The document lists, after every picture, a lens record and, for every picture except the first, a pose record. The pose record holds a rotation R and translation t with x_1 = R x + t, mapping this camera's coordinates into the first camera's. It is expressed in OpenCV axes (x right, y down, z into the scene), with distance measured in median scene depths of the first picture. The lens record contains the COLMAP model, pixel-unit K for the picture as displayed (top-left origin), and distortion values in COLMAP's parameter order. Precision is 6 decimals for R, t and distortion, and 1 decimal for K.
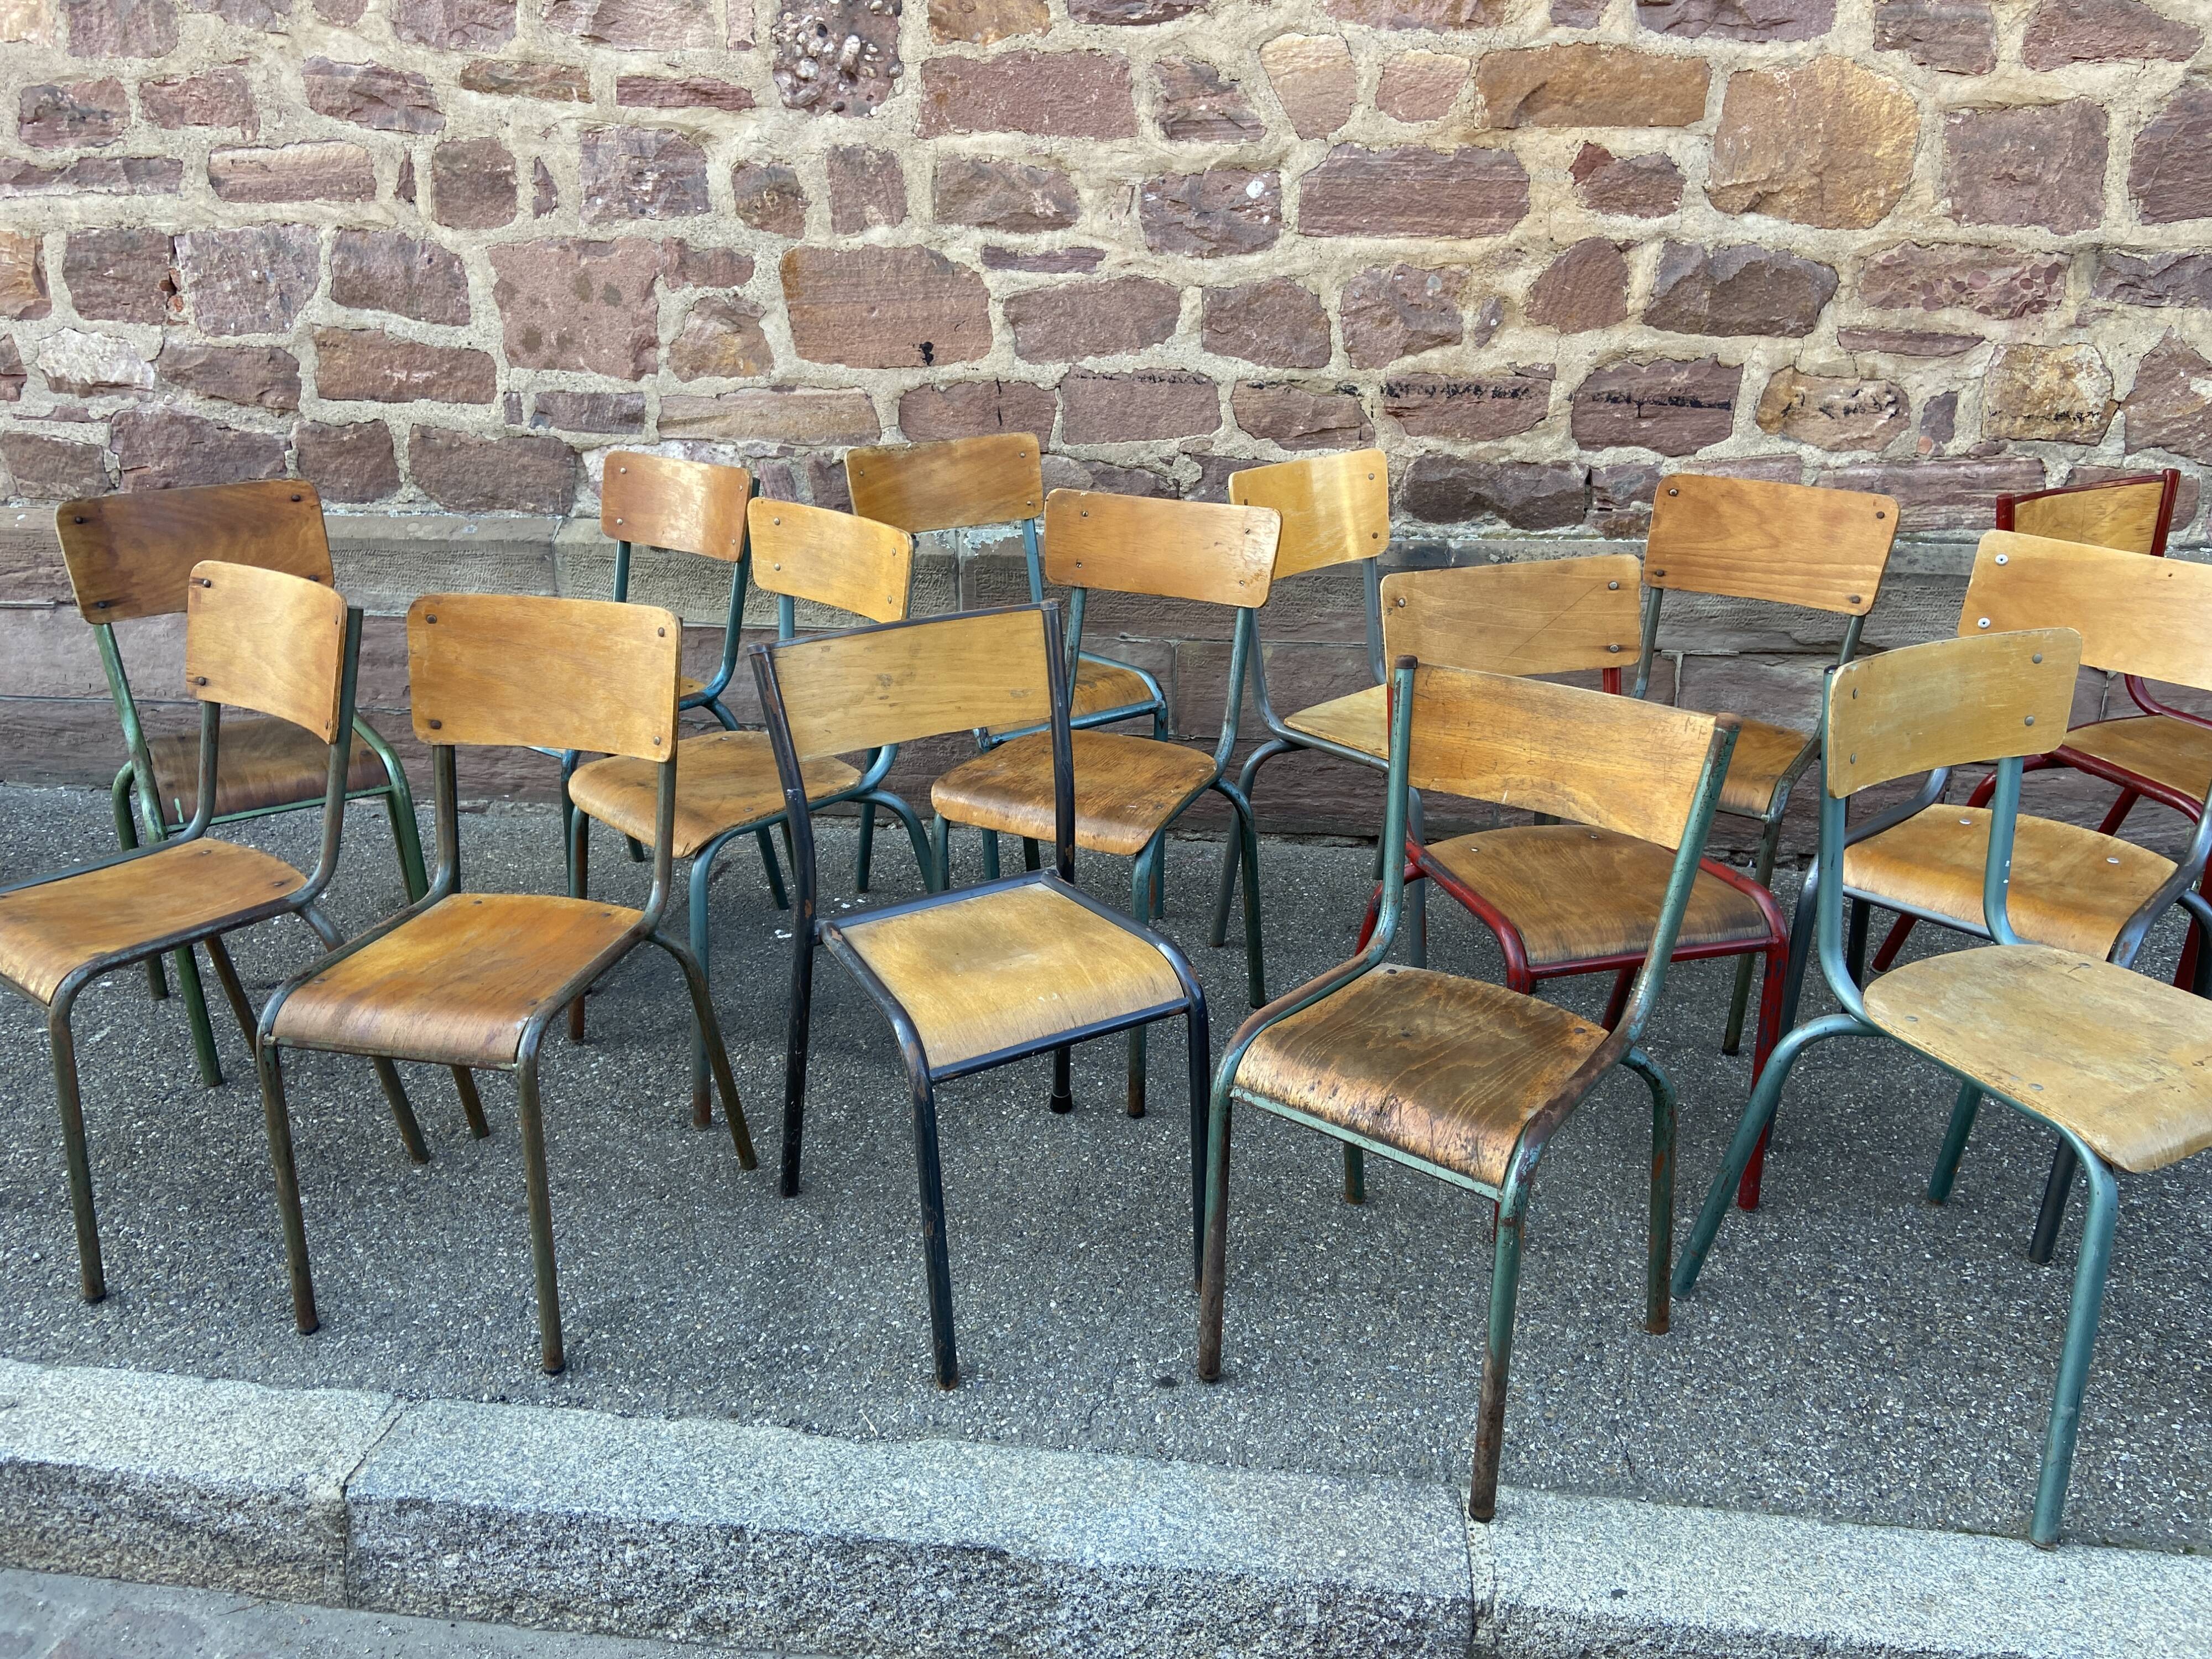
lens RADIAL K [[1662.7, 0, 1112.1], [0, 1662.7, 808.7], [0, 0, 1]] dist [0.122703, -0.159532]
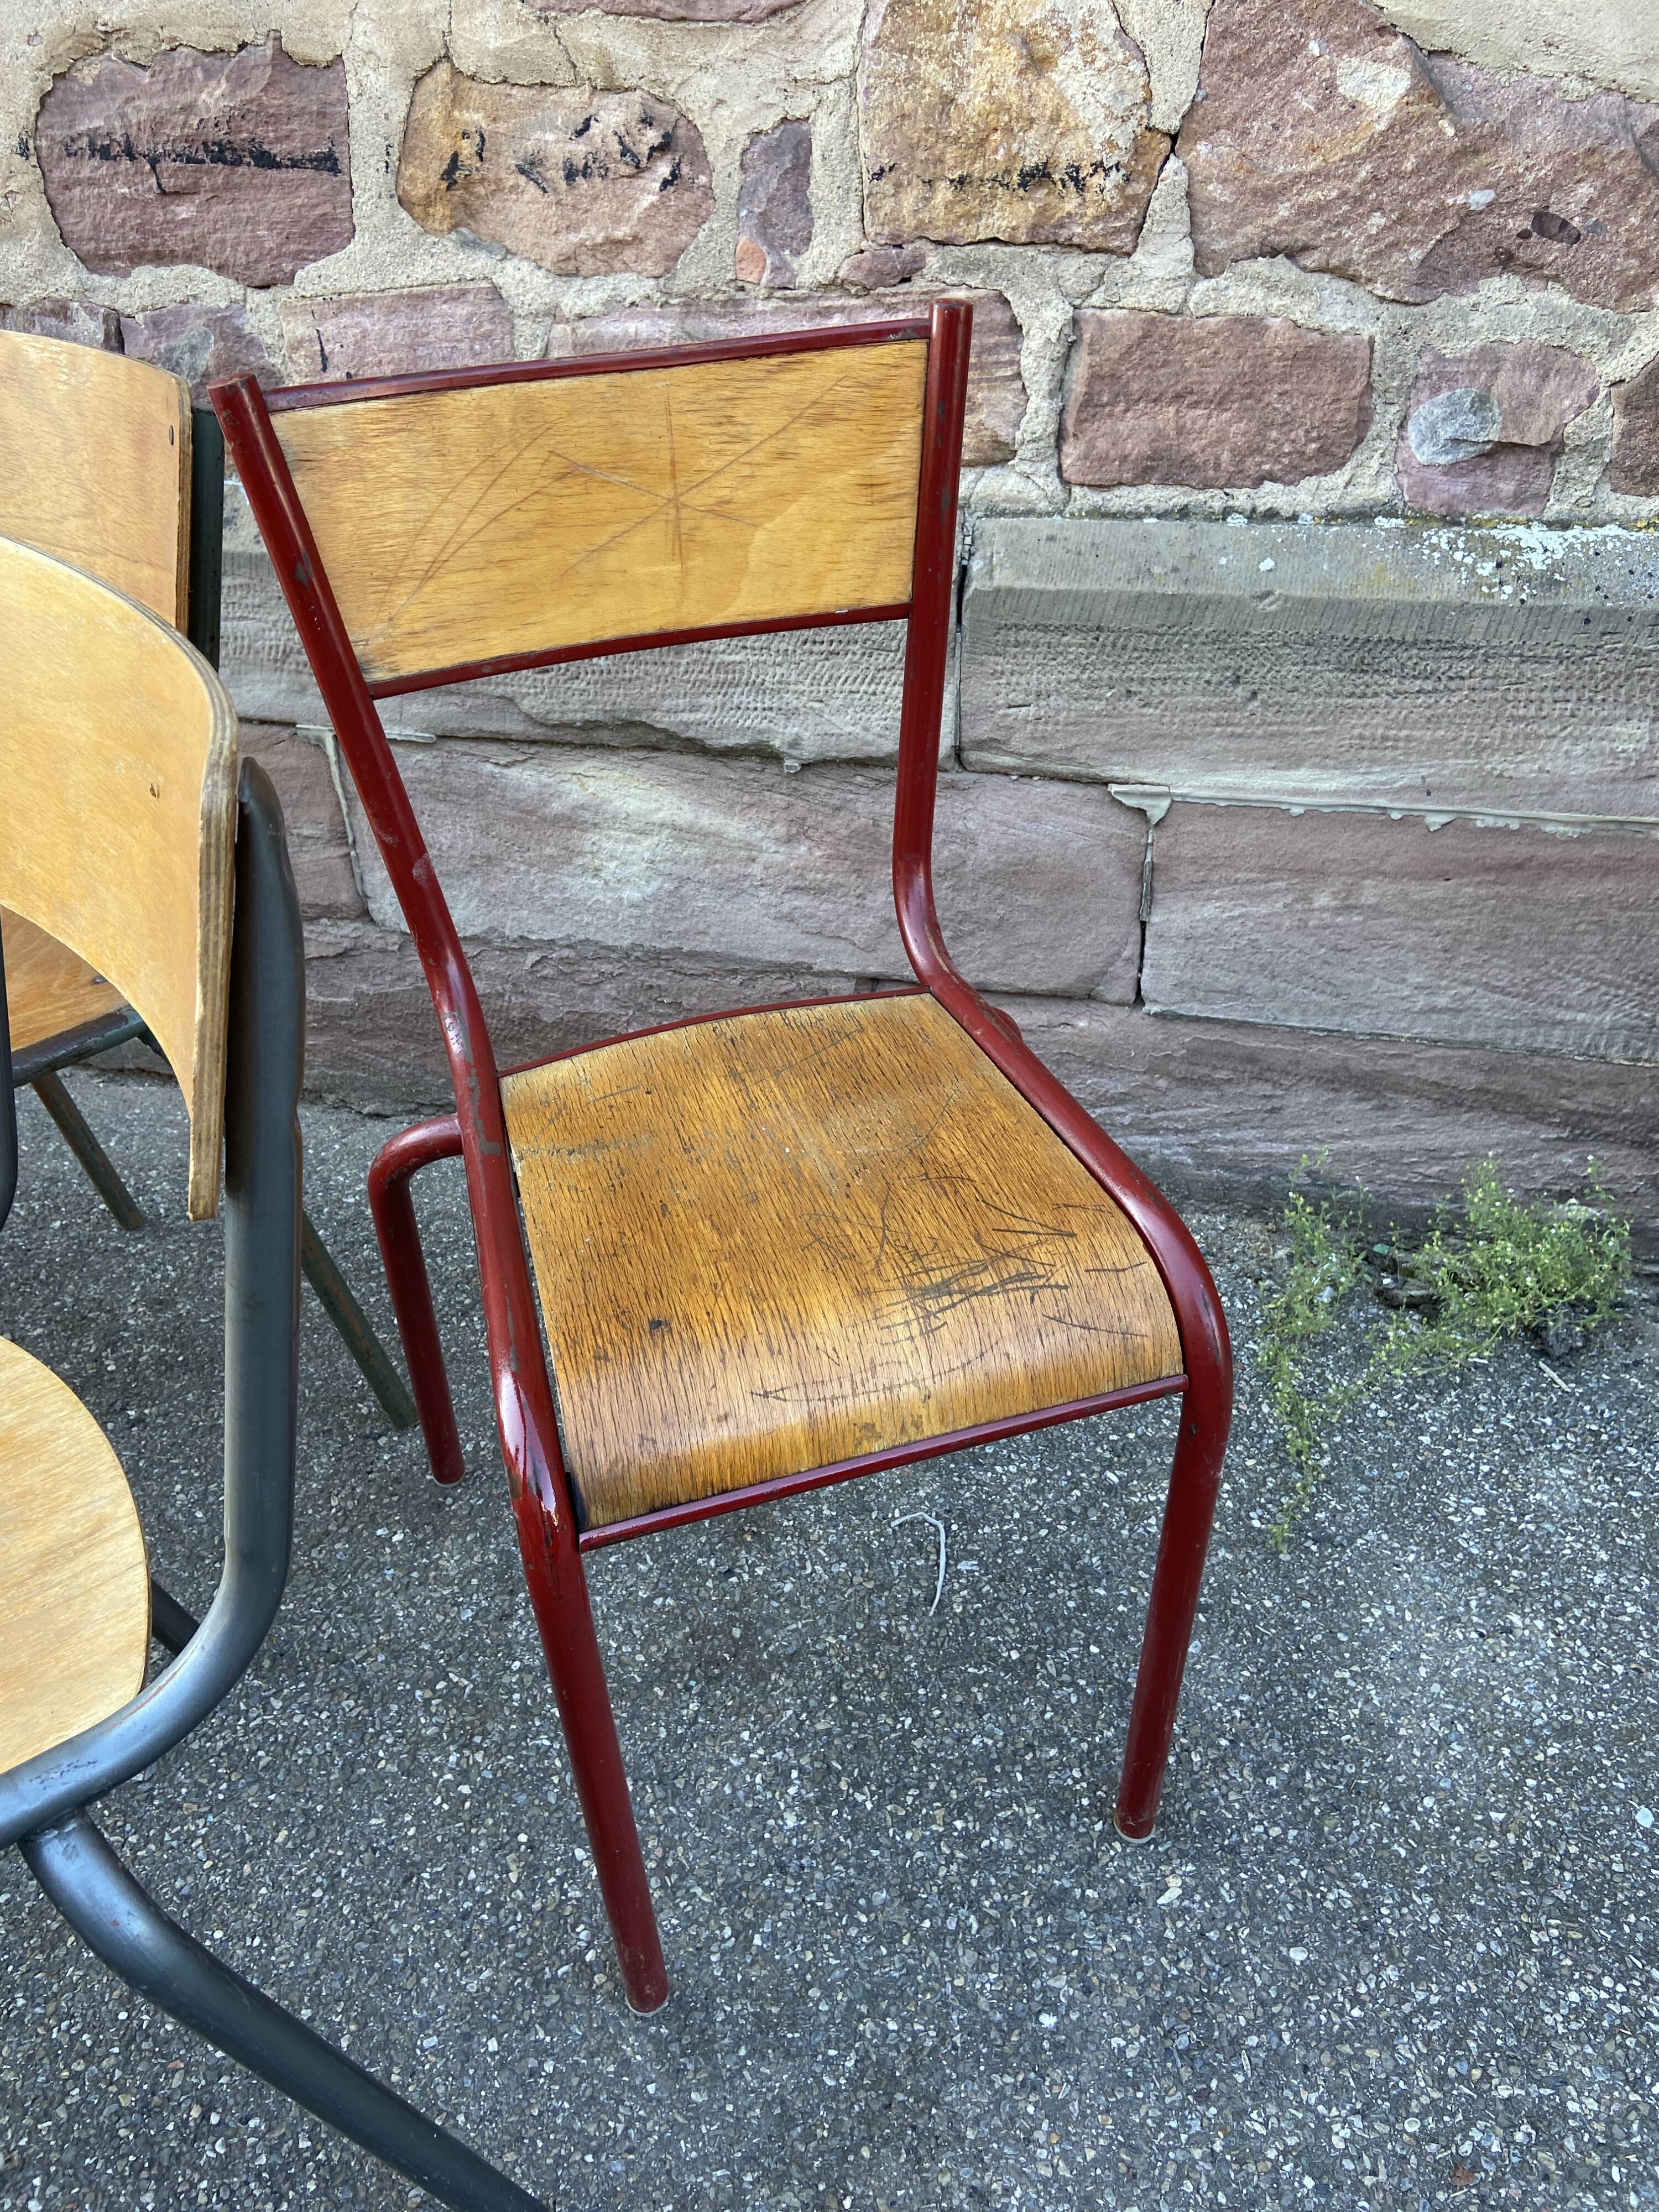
lens RADIAL K [[1677.2, 0, 836.4], [0, 1677.2, 1114.9], [0, 0, 1]] dist [0.081838, -0.106083]
pose [[0.990885, 0.050616, -0.124842, 0.562178], [-0.022302, 0.975577, 0.218522, -0.097161], [0.132854, -0.213746, 0.967813, 0.538739]]
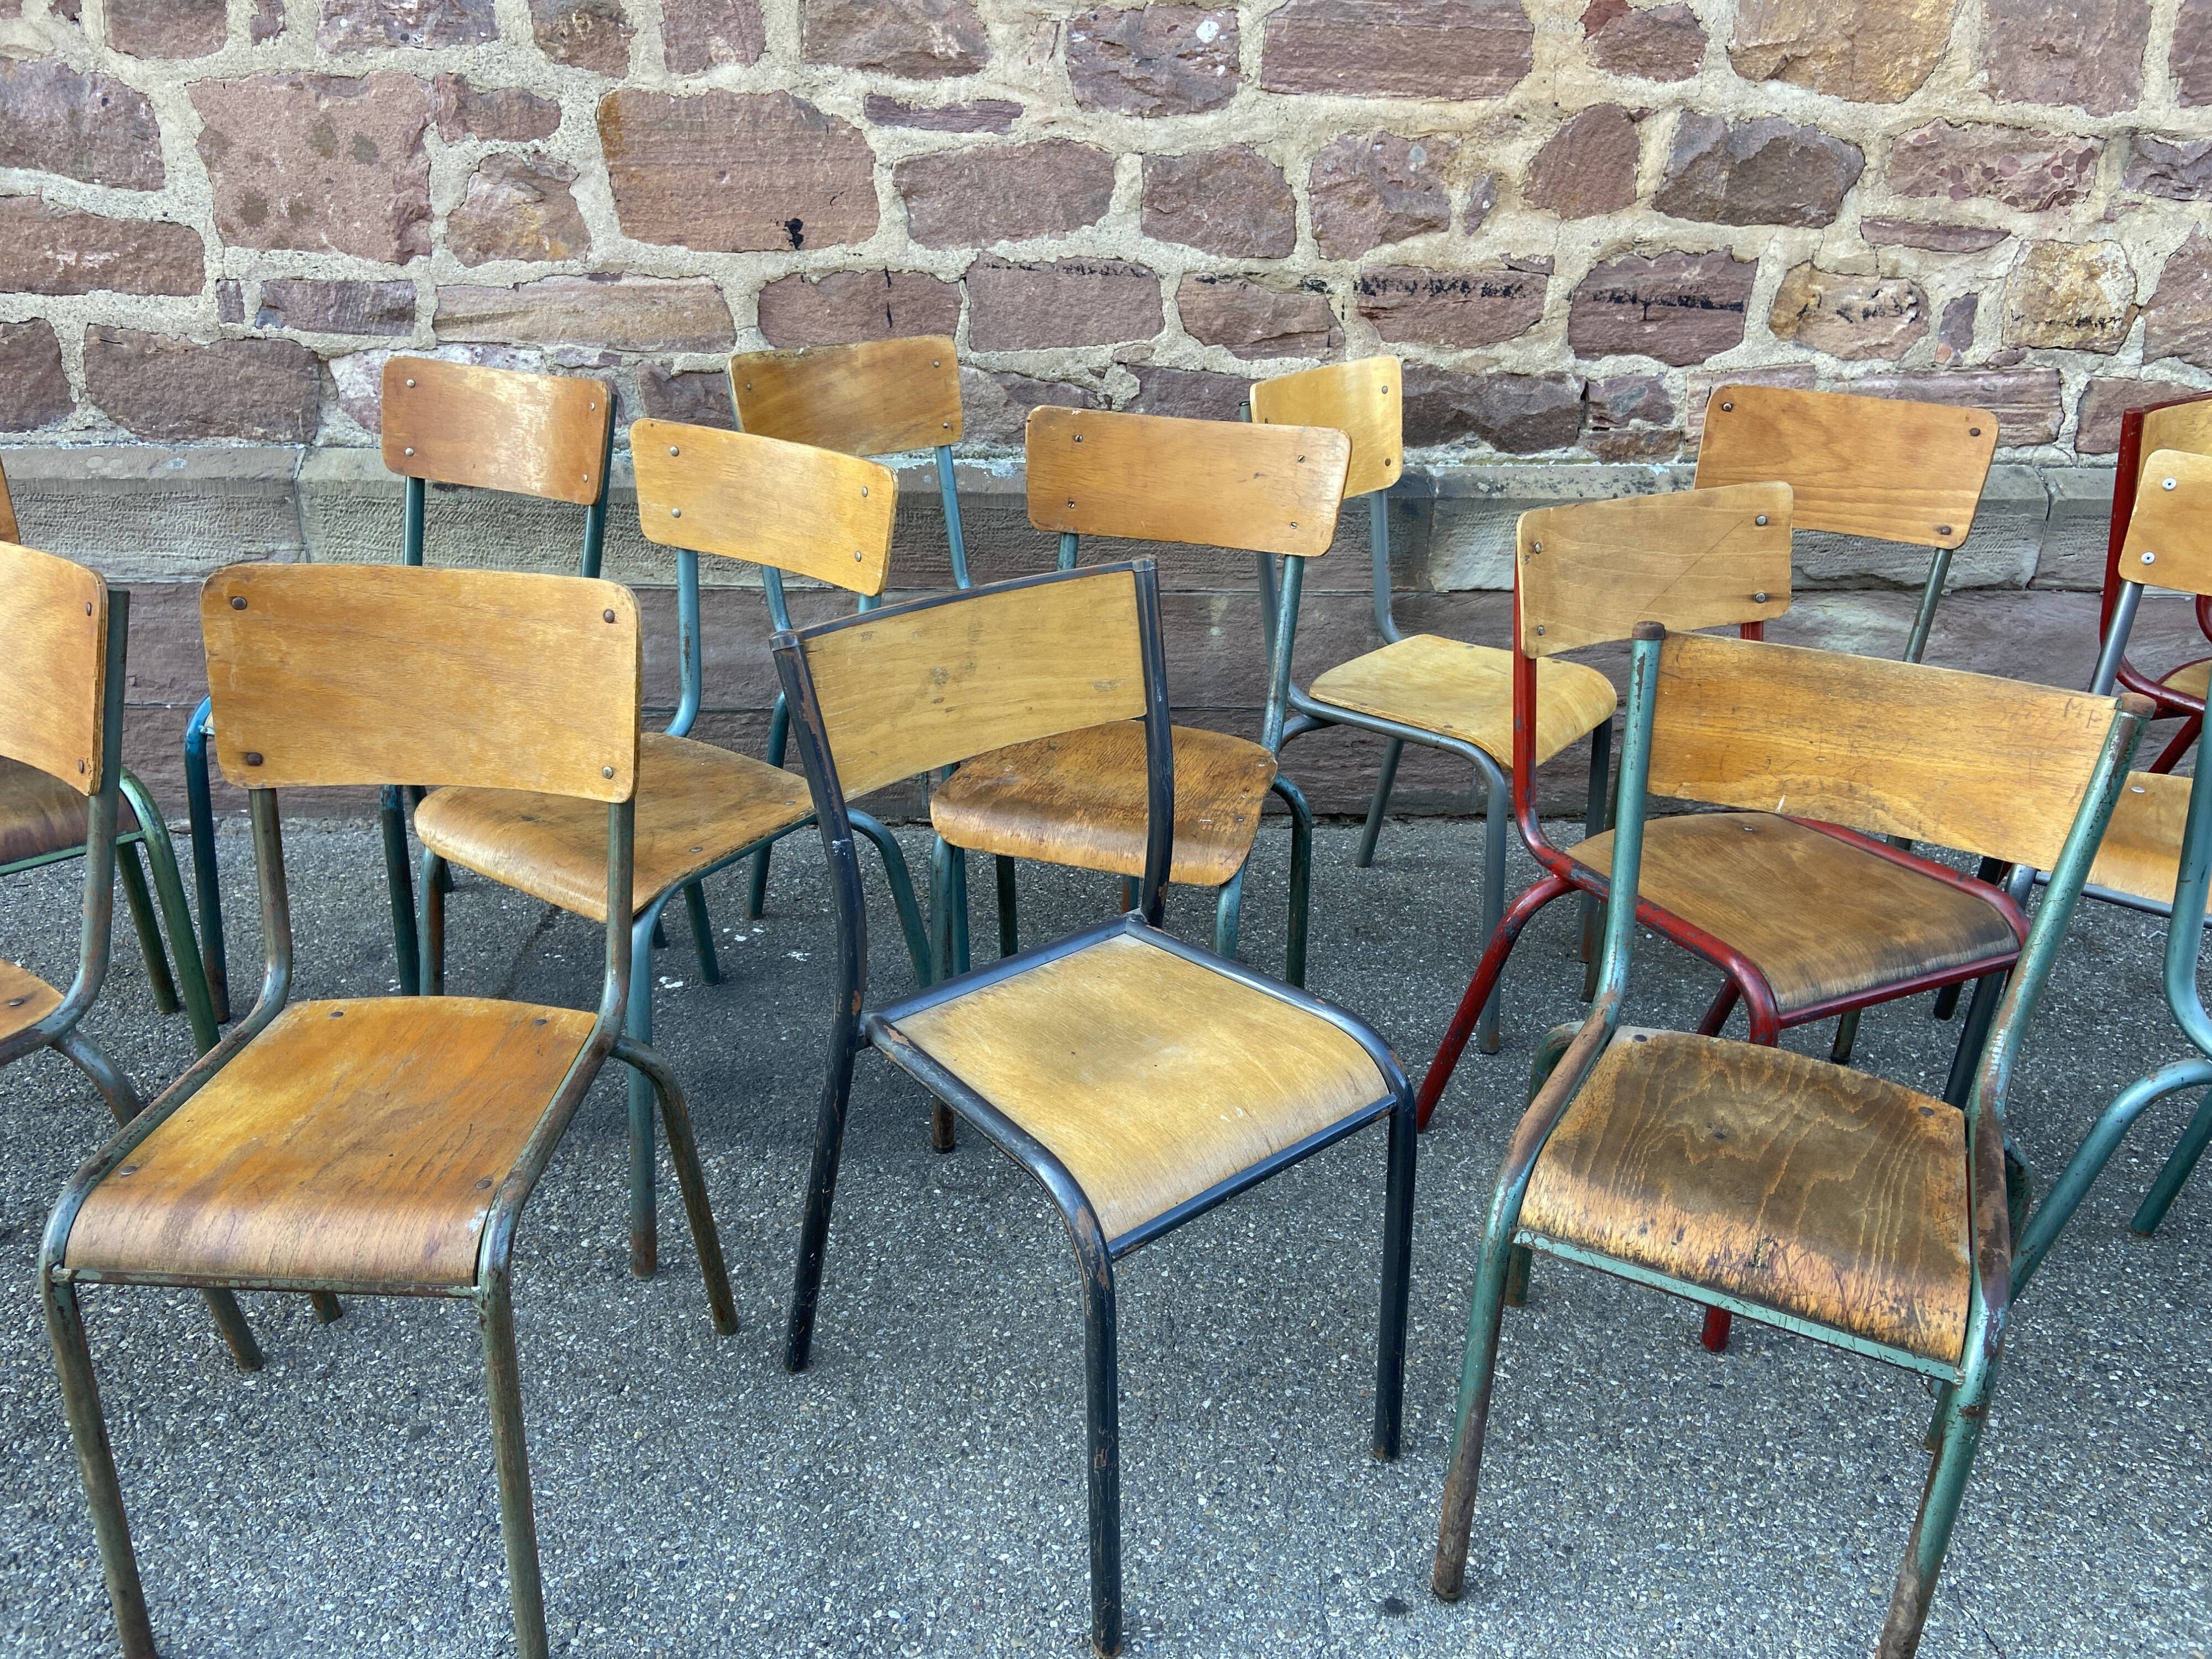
lens RADIAL K [[1662.7, 0, 1094.6], [0, 1662.7, 834.1], [0, 0, 1]] dist [0.122703, -0.159532]
pose [[0.982329, -0.050065, 0.180340, -0.135189], [0.039681, 0.997365, 0.060736, -0.033324], [-0.182906, -0.052507, 0.981727, 0.187136]]
